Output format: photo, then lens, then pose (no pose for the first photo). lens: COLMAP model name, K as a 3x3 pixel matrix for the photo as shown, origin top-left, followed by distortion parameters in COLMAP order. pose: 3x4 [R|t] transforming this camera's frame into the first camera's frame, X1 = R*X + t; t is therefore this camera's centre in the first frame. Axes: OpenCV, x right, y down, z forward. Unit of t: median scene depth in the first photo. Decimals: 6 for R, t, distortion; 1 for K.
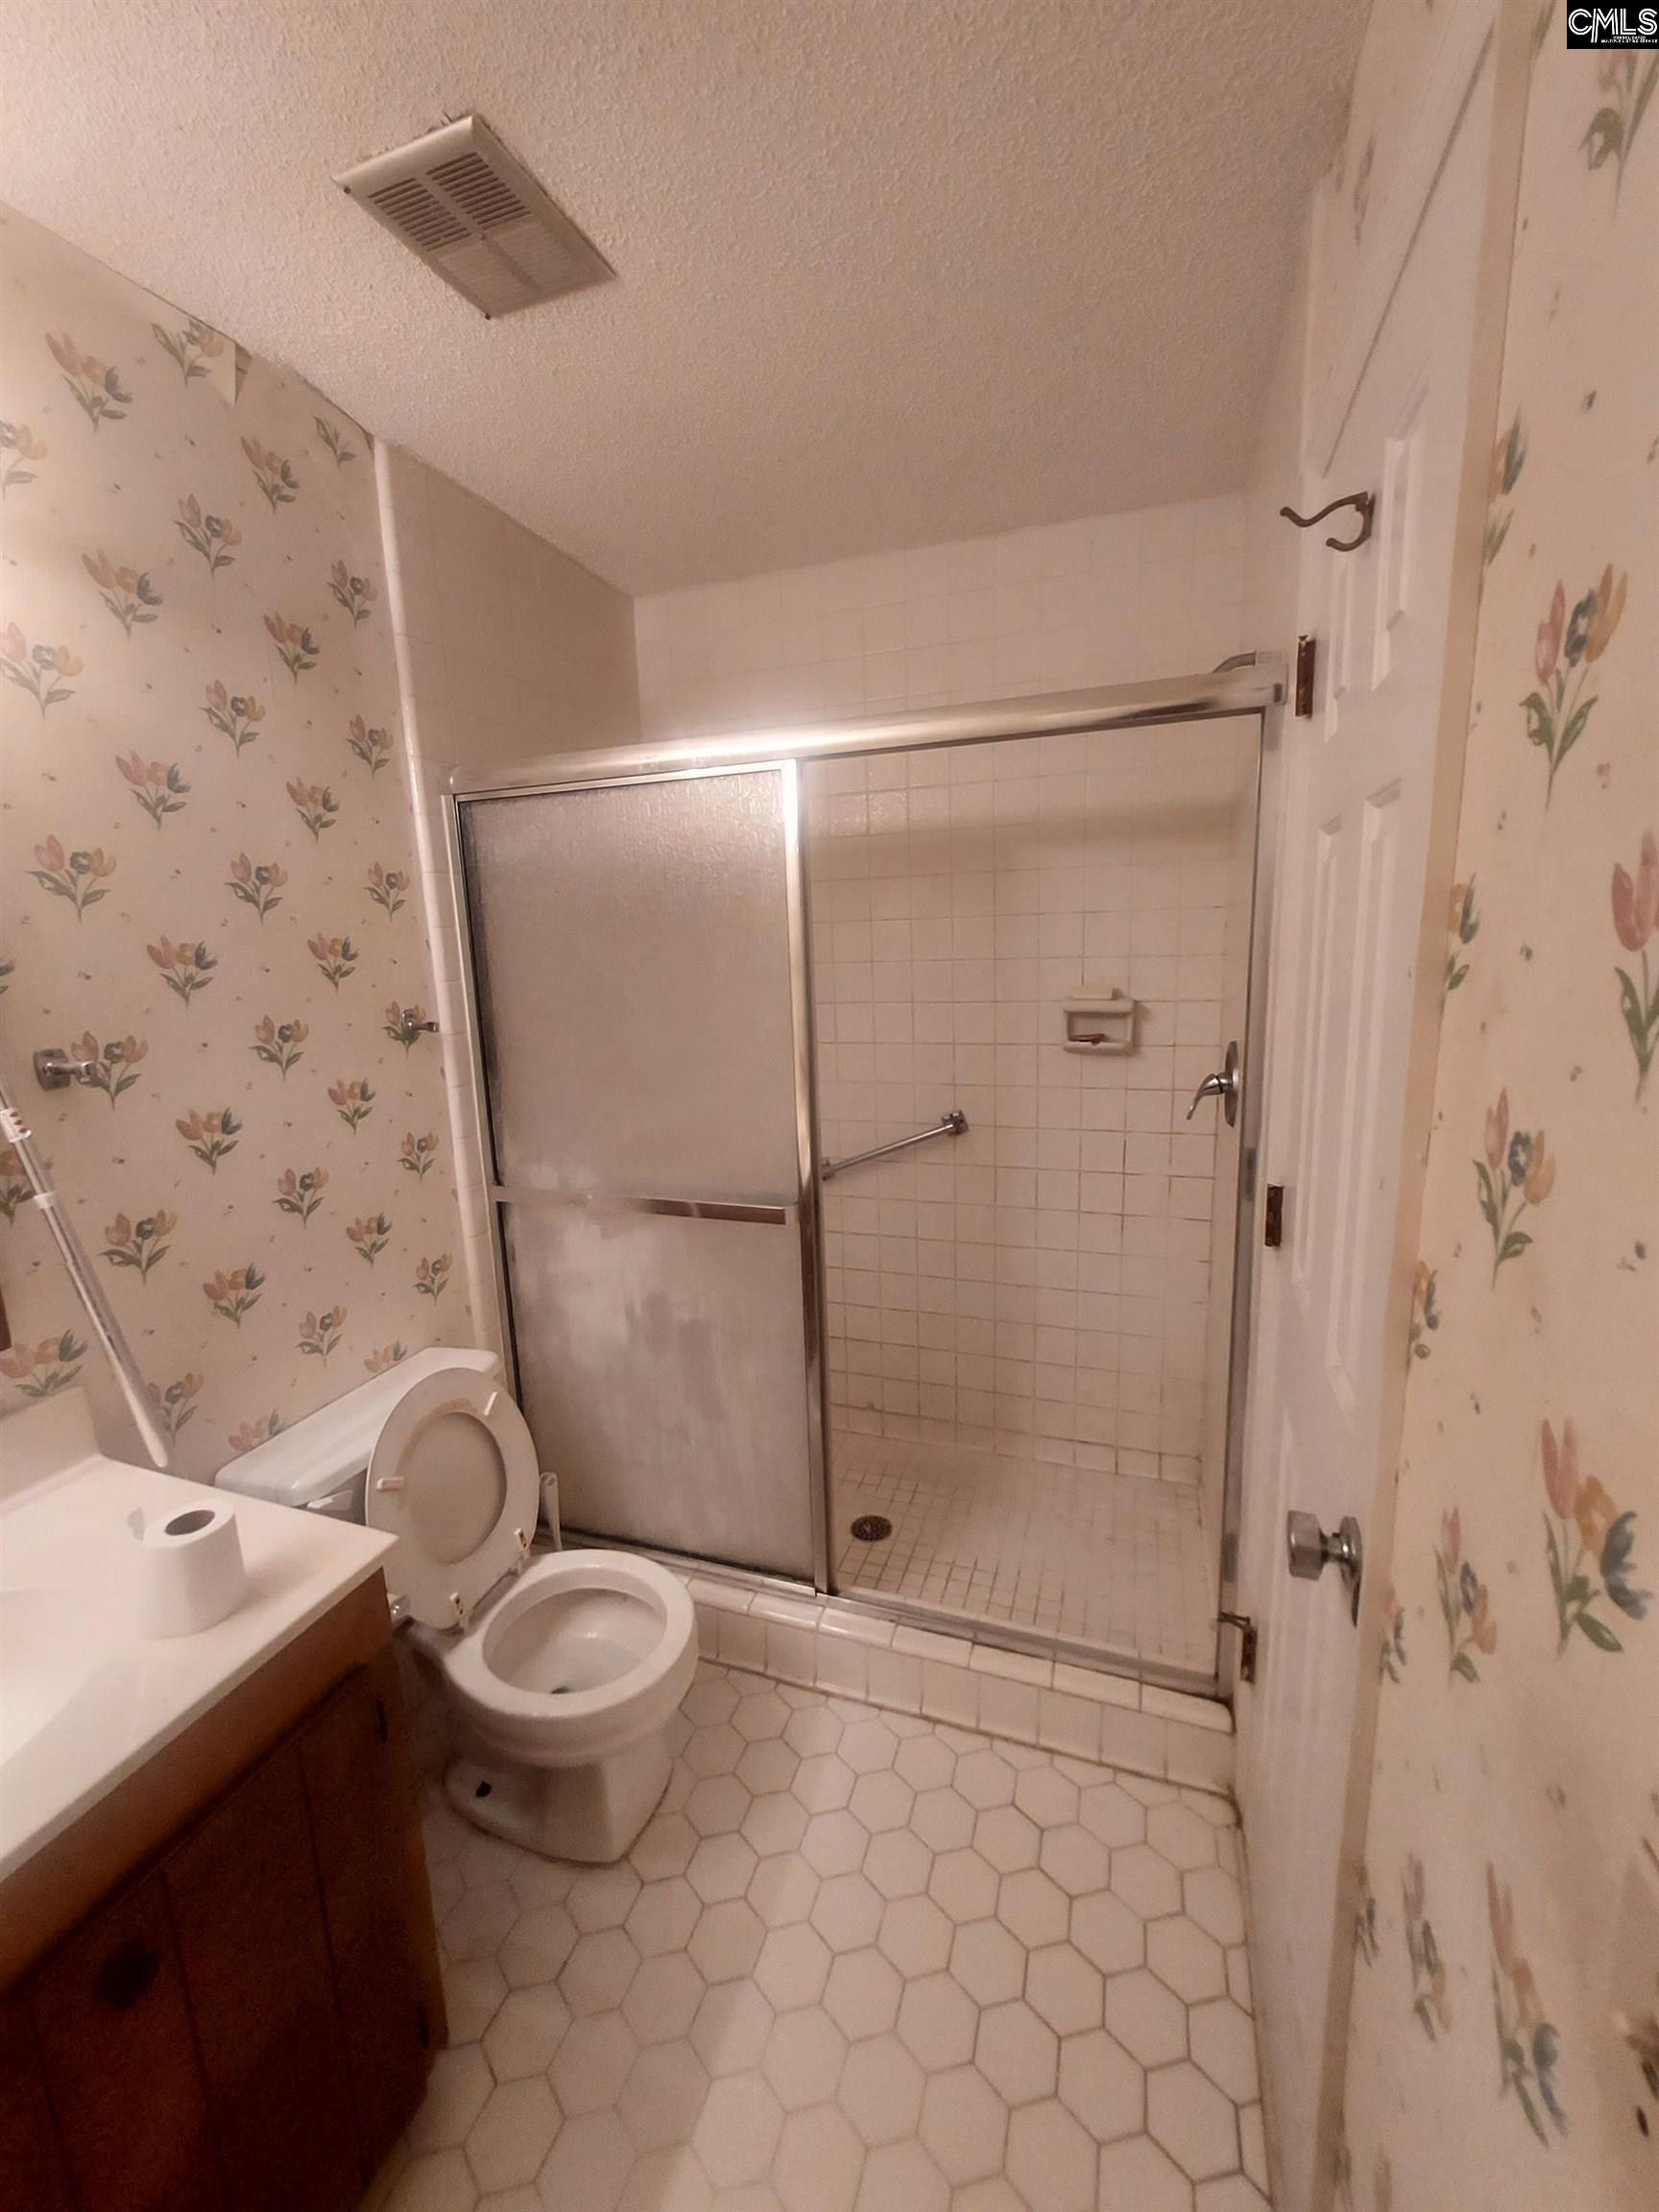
lens RADIAL K [[881.6, 0, 825.4], [0, 881.6, 1106.2], [0, 0, 1]] dist [-0.000096, -0.000020]
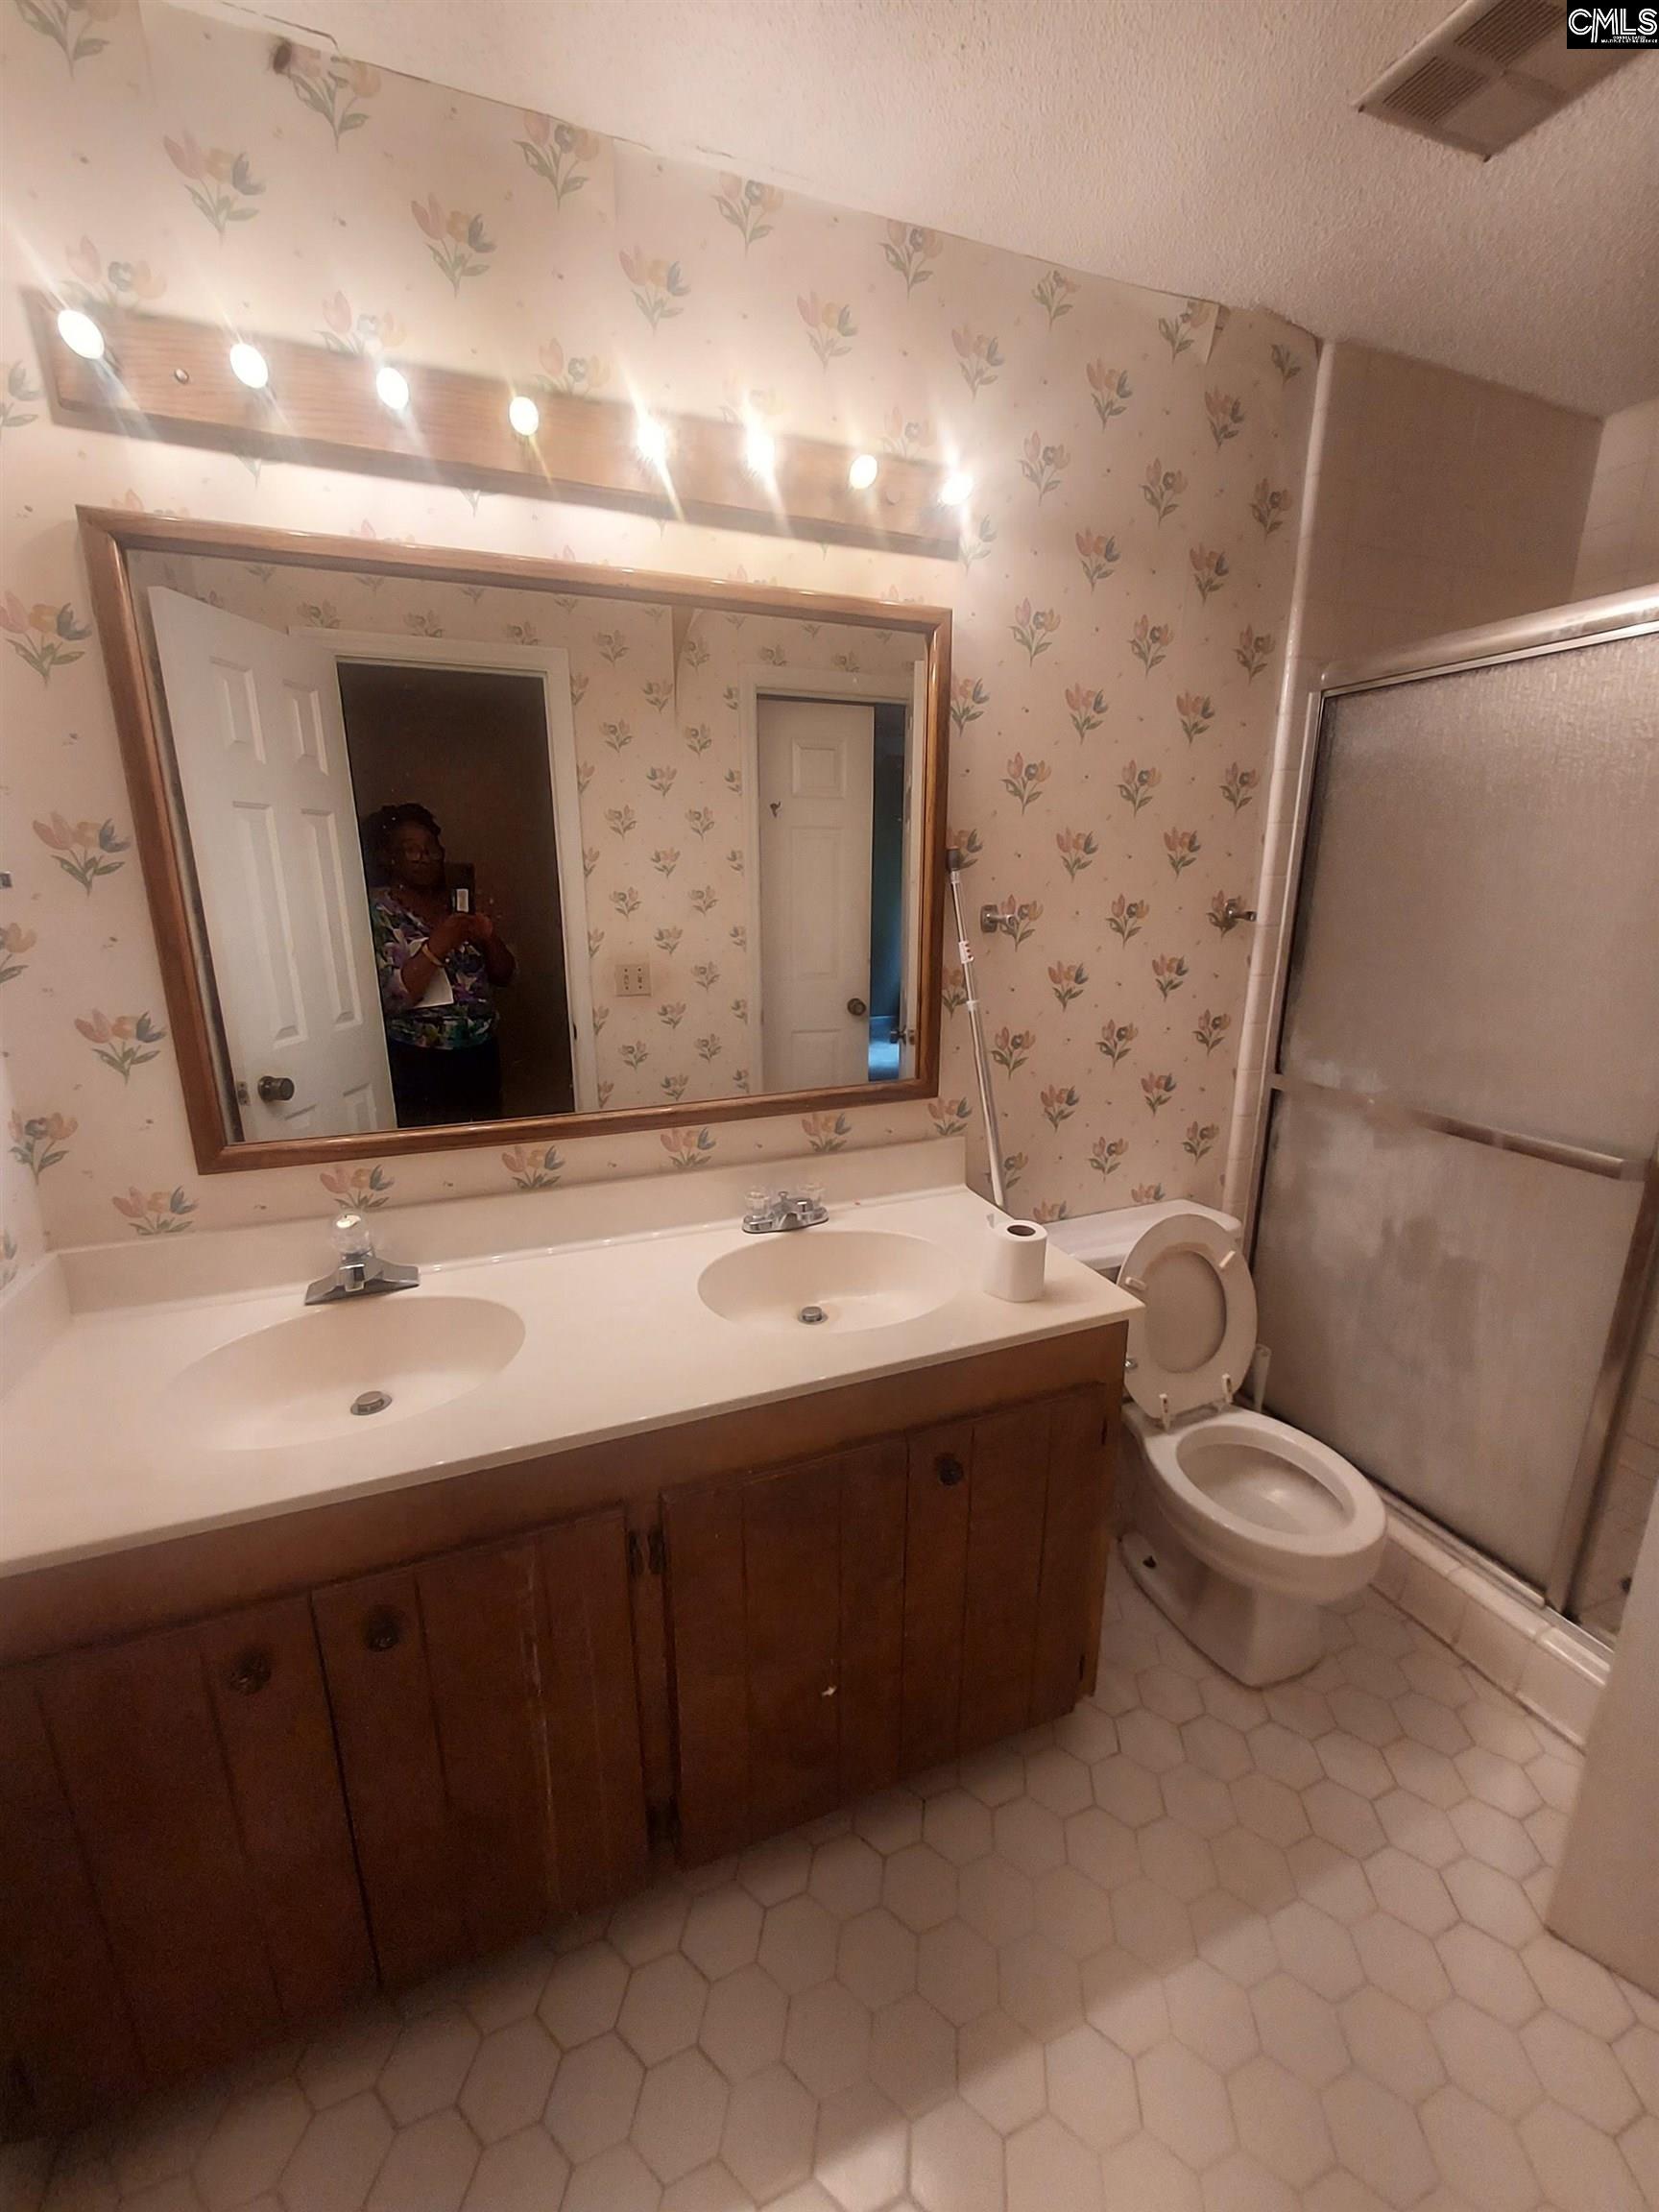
lens RADIAL K [[881.6, 0, 825.4], [0, 881.6, 1106.2], [0, 0, 1]] dist [-0.000096, -0.000020]
pose [[0.666639, 0.217042, -0.713081, 0.037163], [-0.152820, 0.976143, 0.154244, 0.058149], [0.729546, 0.006148, 0.683904, -0.145996]]
